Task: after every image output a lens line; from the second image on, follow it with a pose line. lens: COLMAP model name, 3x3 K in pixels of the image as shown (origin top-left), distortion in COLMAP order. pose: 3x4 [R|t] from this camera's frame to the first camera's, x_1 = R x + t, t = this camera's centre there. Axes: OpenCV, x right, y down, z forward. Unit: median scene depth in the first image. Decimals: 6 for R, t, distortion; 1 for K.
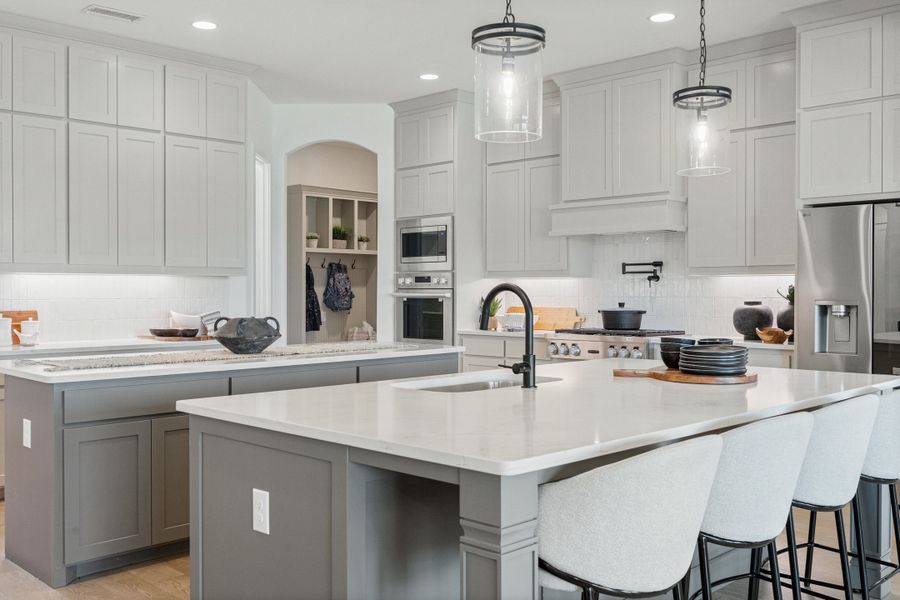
lens RADIAL K [[853.5, 0, 446.7], [0, 853.5, 303.8], [0, 0, 1]] dist [-0.006414, 0.000000]
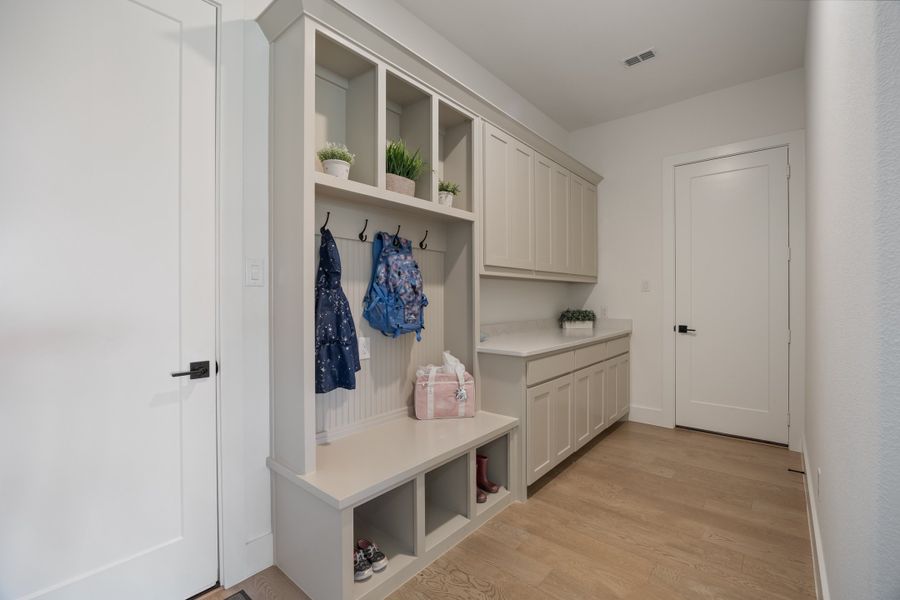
lens RADIAL K [[402.9, 0, 472.1], [0, 402.9, 301.2], [0, 0, 1]] dist [-0.020544, -0.000229]
pose [[0.992379, -0.007074, 0.123018, -0.154994], [0.008190, 0.999930, -0.008566, -0.010890], [-0.122949, 0.009508, 0.992367, 1.064835]]
